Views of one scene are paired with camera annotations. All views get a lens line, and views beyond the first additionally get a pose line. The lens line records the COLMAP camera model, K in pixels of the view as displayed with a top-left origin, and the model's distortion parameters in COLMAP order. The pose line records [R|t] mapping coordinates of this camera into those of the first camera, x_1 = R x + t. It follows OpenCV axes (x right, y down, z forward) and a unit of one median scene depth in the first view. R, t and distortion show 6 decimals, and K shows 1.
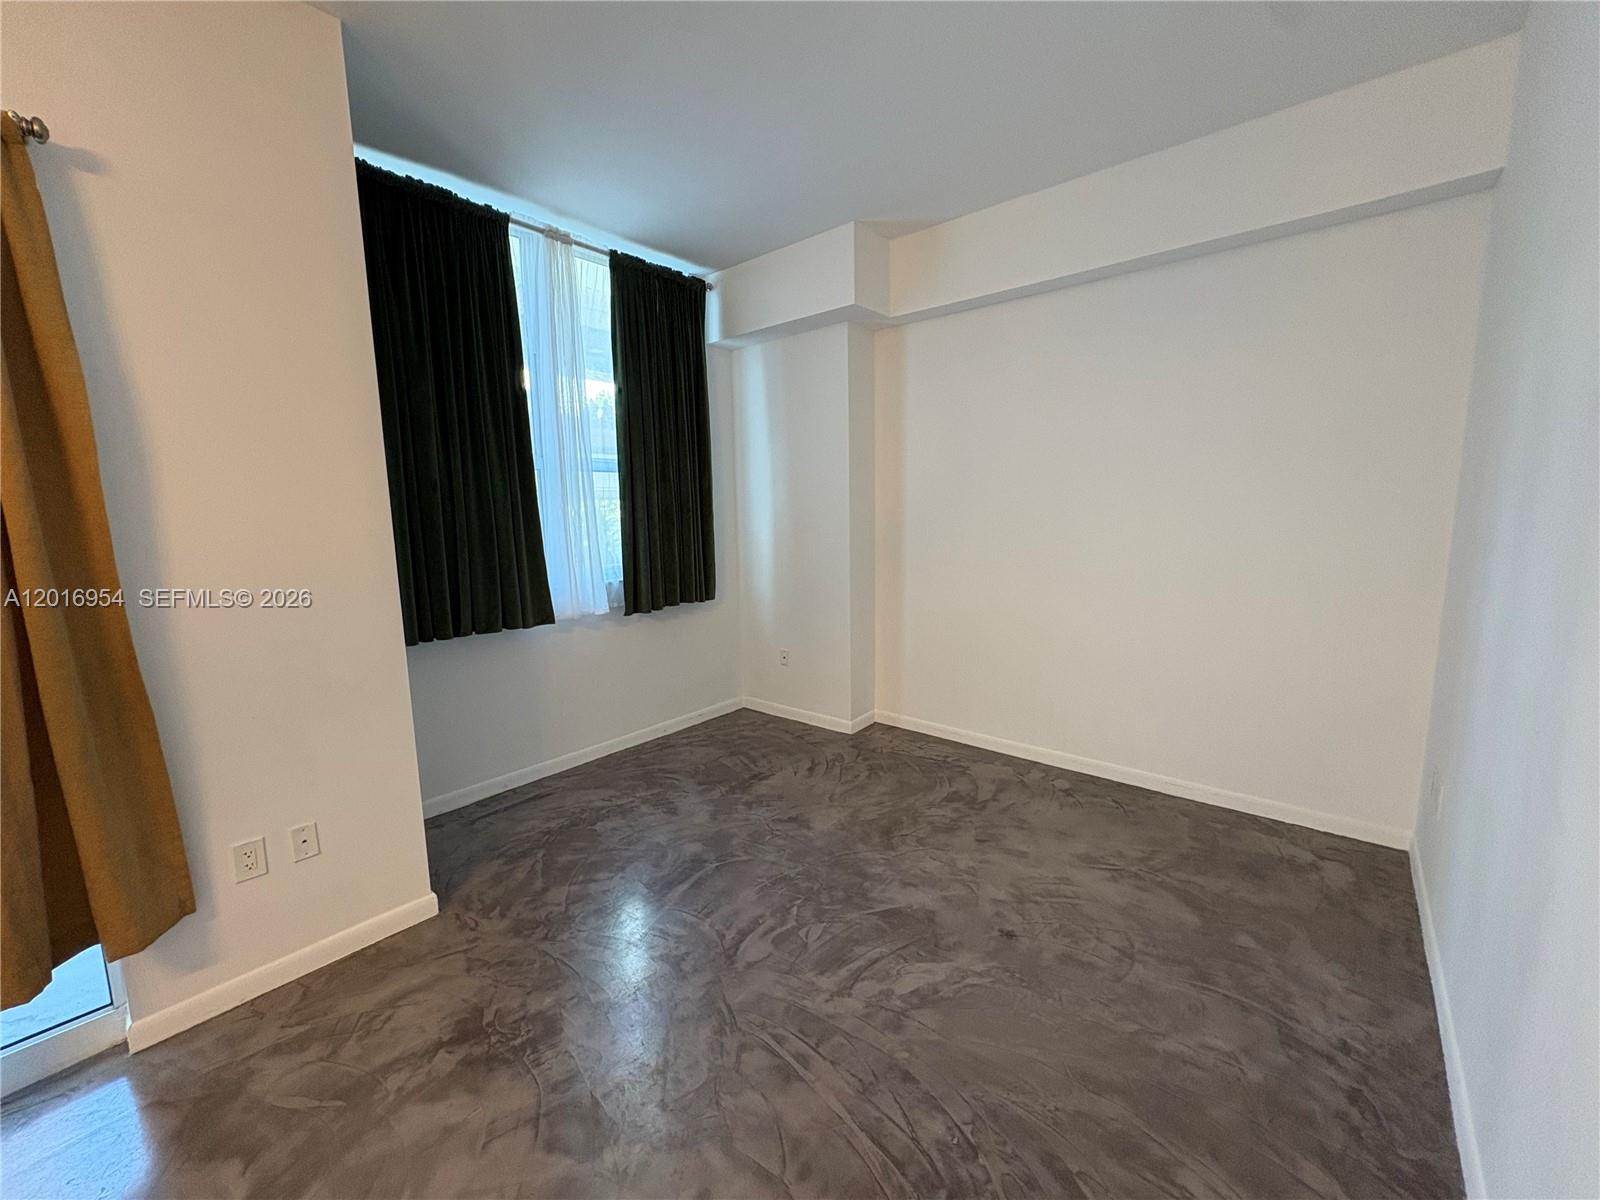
lens RADIAL K [[638.2, 0, 796.3], [0, 638.2, 600.9], [0, 0, 1]] dist [-0.000006, 0.000629]
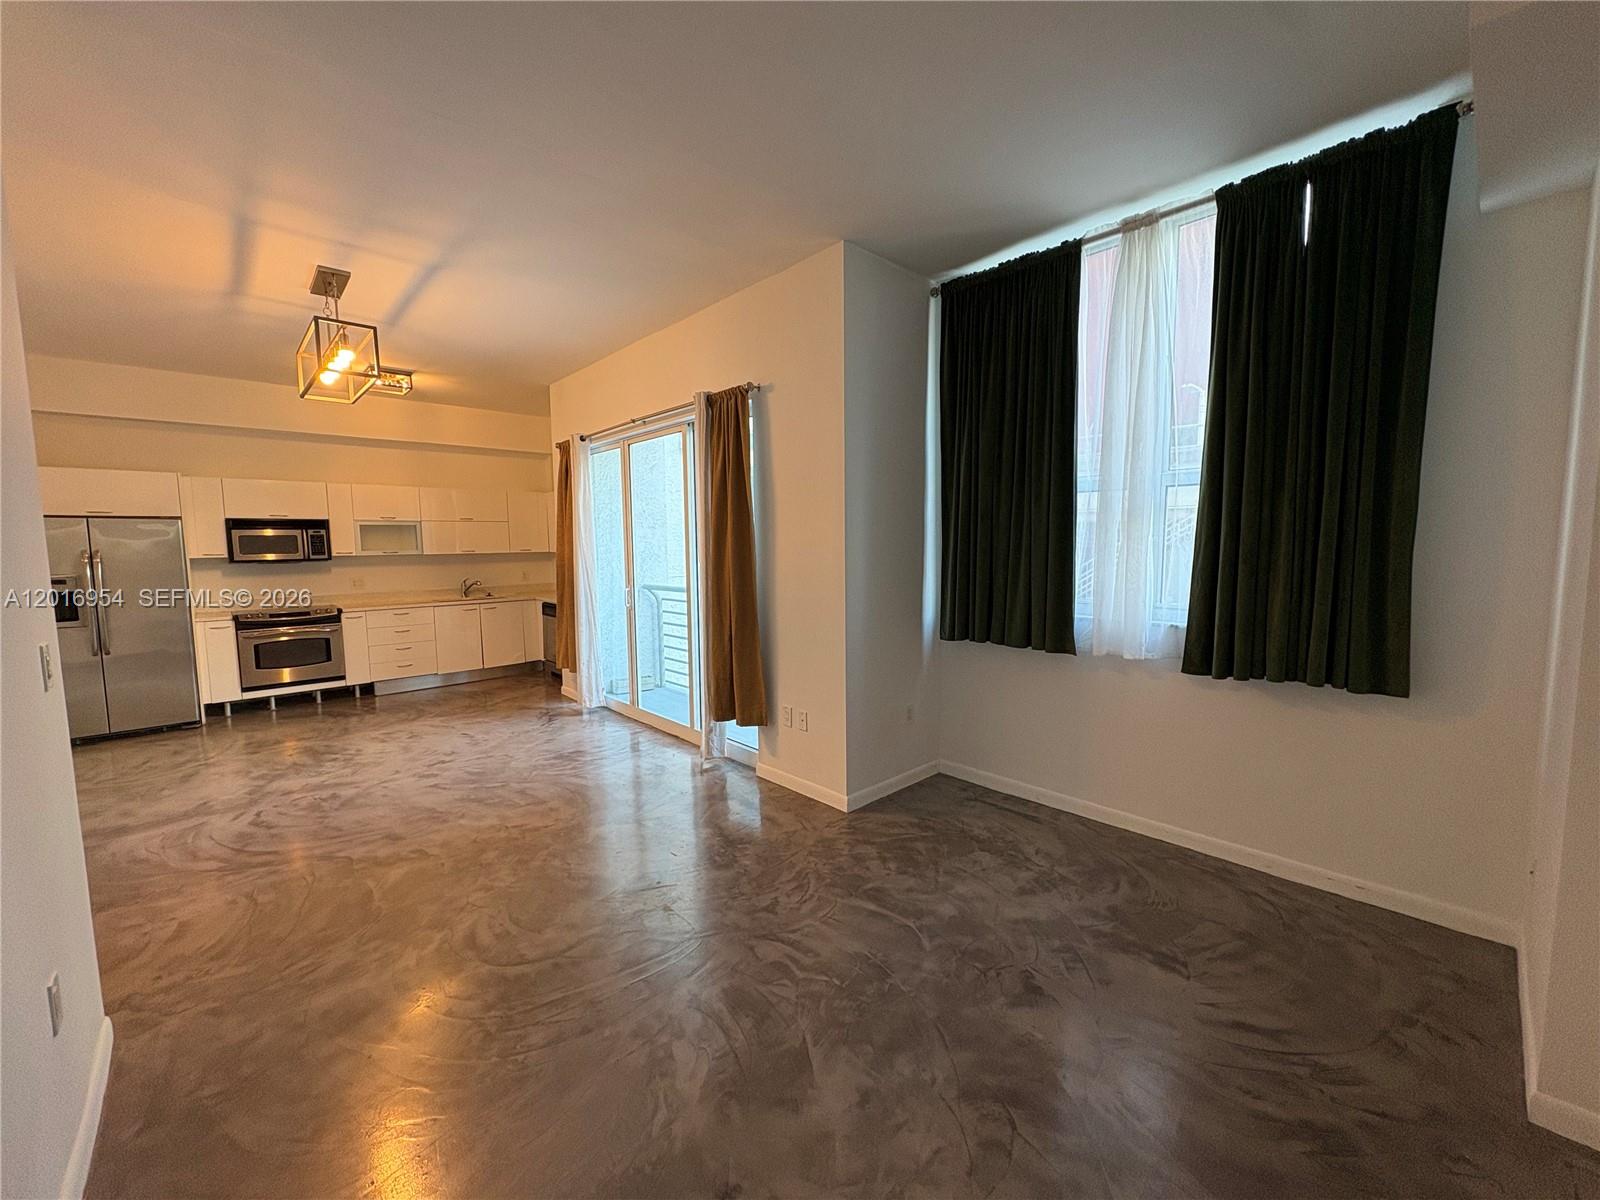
lens RADIAL K [[638.2, 0, 802.2], [0, 638.2, 598.7], [0, 0, 1]] dist [-0.000006, 0.000629]
pose [[-0.118531, 0.111371, -0.986685, 0.885098], [-0.125551, 0.984034, 0.126154, -0.171694], [0.984981, 0.138832, -0.102656, 1.037520]]
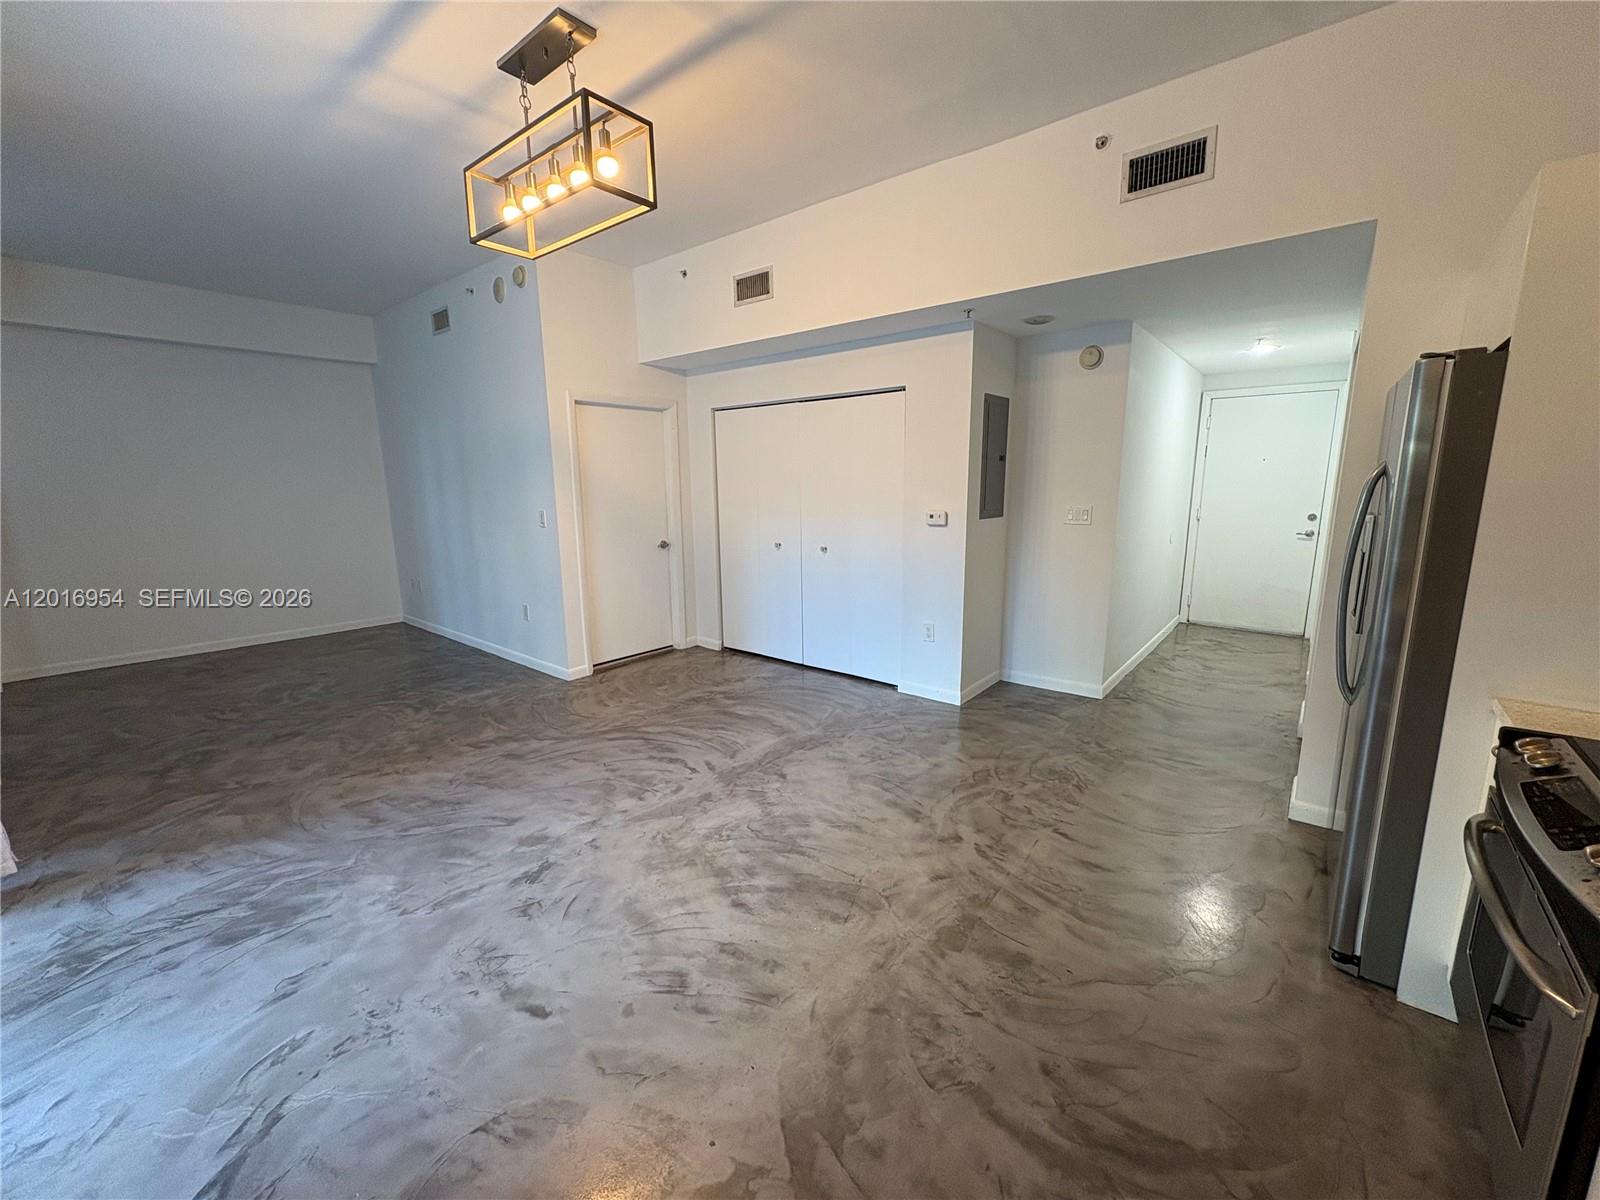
lens RADIAL K [[638.2, 0, 802.2], [0, 638.2, 598.1], [0, 0, 1]] dist [-0.000006, 0.000629]
pose [[-0.019943, -0.164484, 0.986178, -1.814690], [0.151744, 0.974449, 0.165596, 0.147245], [-0.988219, 0.152949, 0.005526, -0.690081]]
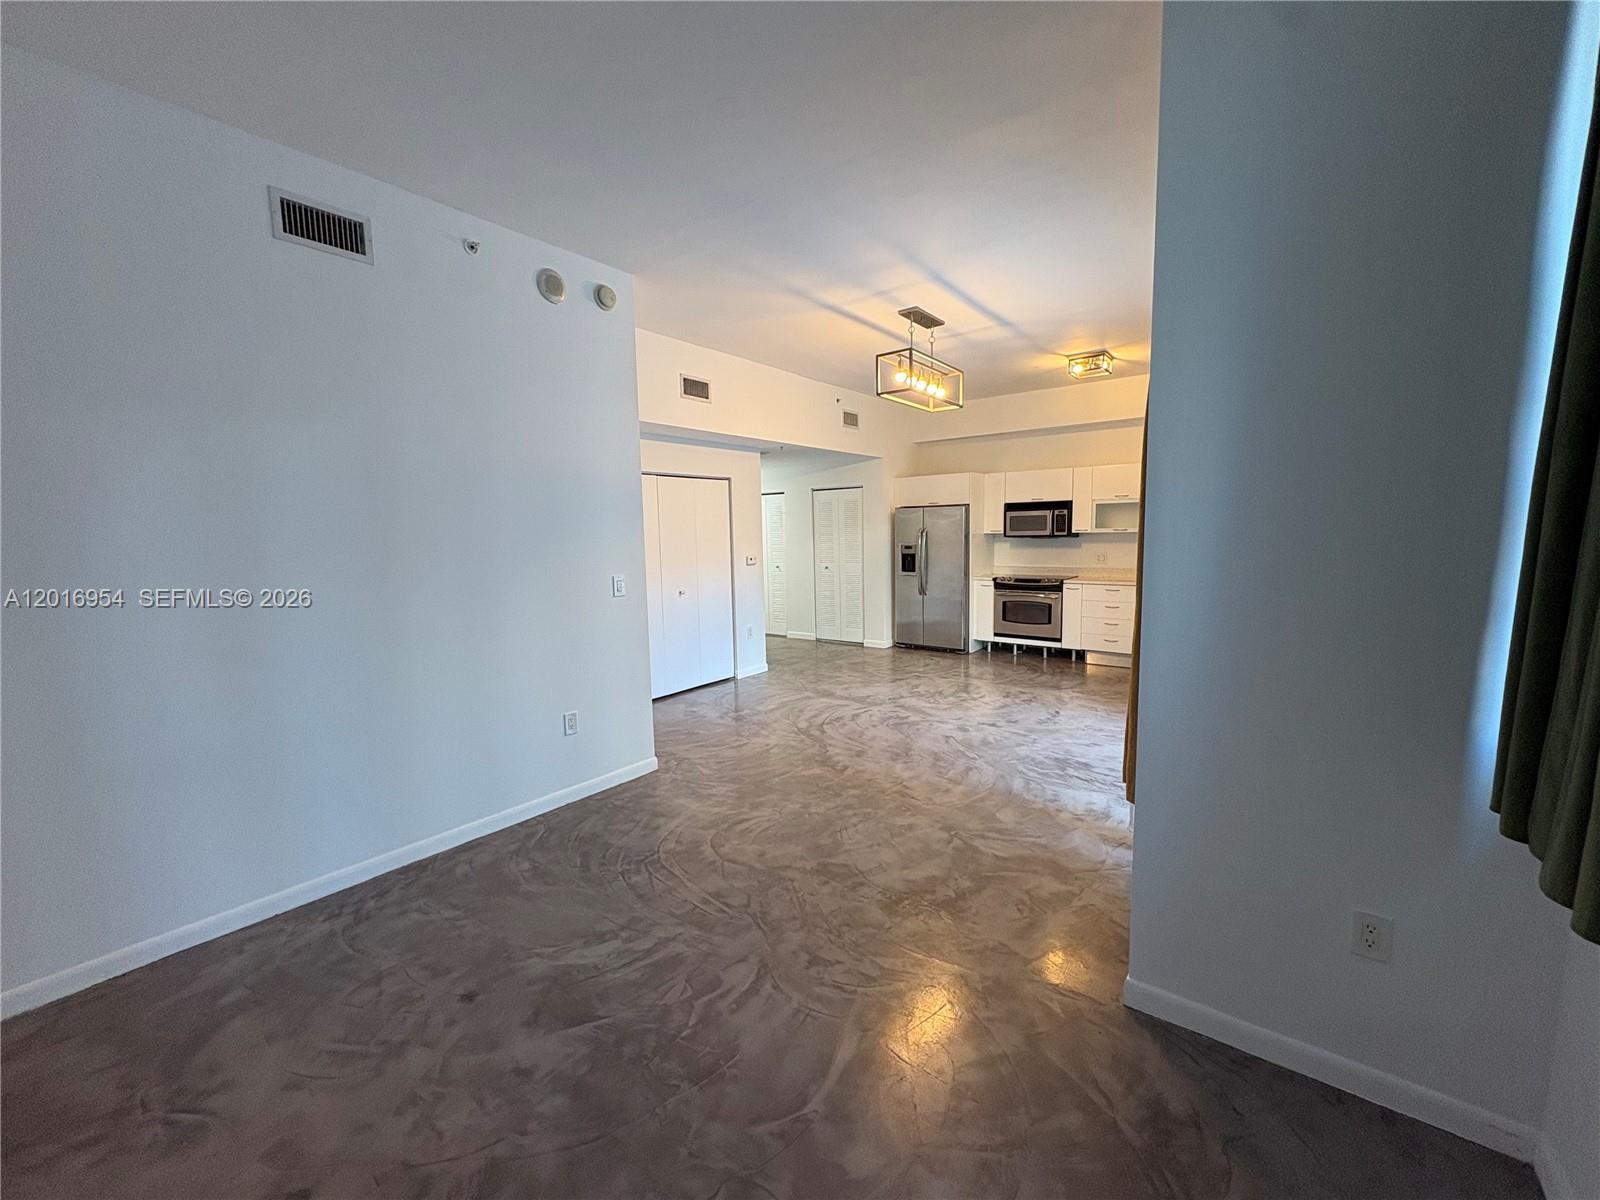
lens RADIAL K [[638.2, 0, 798.3], [0, 638.2, 597.1], [0, 0, 1]] dist [-0.000006, 0.000629]
pose [[-0.998248, 0.044020, -0.039542, -0.136367], [0.033016, 0.968922, 0.245152, -0.253564], [0.049104, 0.243417, -0.968678, 1.750771]]
